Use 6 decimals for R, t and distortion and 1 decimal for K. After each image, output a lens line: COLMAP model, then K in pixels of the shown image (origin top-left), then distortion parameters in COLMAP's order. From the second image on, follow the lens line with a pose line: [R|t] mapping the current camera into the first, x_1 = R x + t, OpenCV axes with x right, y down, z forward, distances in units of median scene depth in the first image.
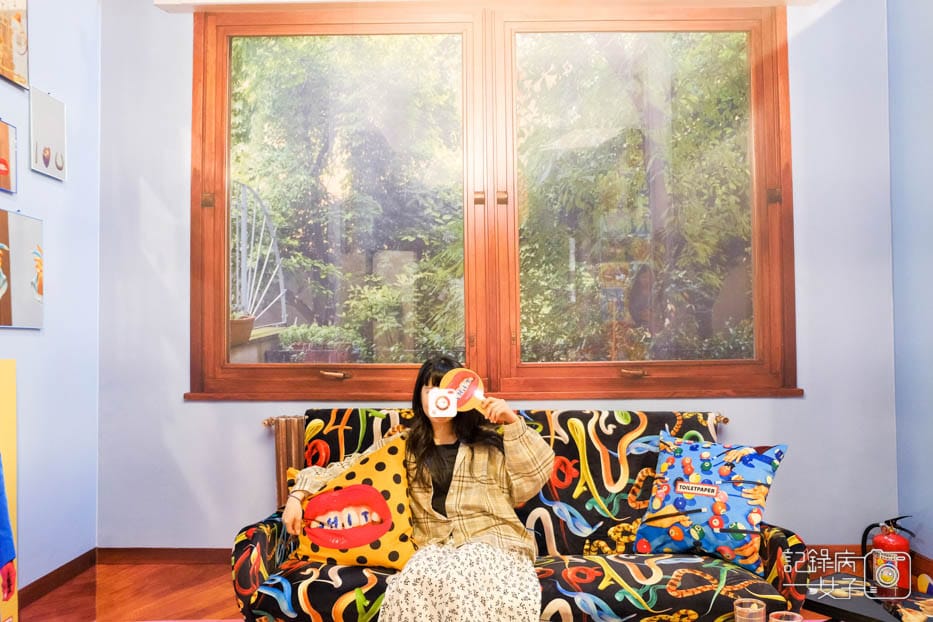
lens RADIAL K [[756.0, 0, 475.6], [0, 756.0, 321.0], [0, 0, 1]] dist [-0.012523, -0.007878]
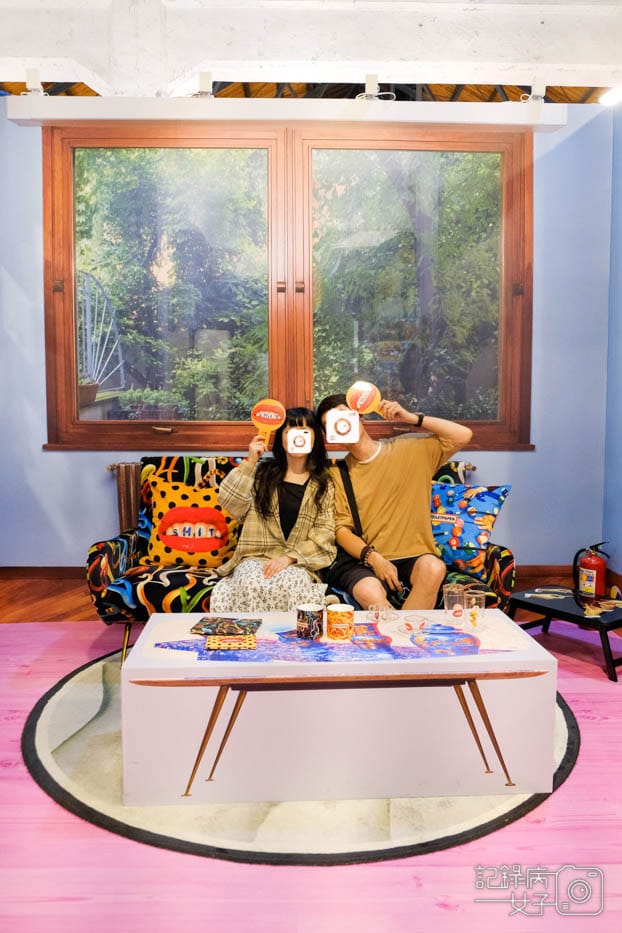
lens RADIAL K [[733.3, 0, 338.5], [0, 733.3, 461.9], [0, 0, 1]] dist [-0.039370, 0.037449]
pose [[0.999249, 0.007203, 0.038083, 0.055423], [-0.011037, 0.994779, 0.101451, -0.001815], [-0.037153, -0.101795, 0.994111, -0.217313]]
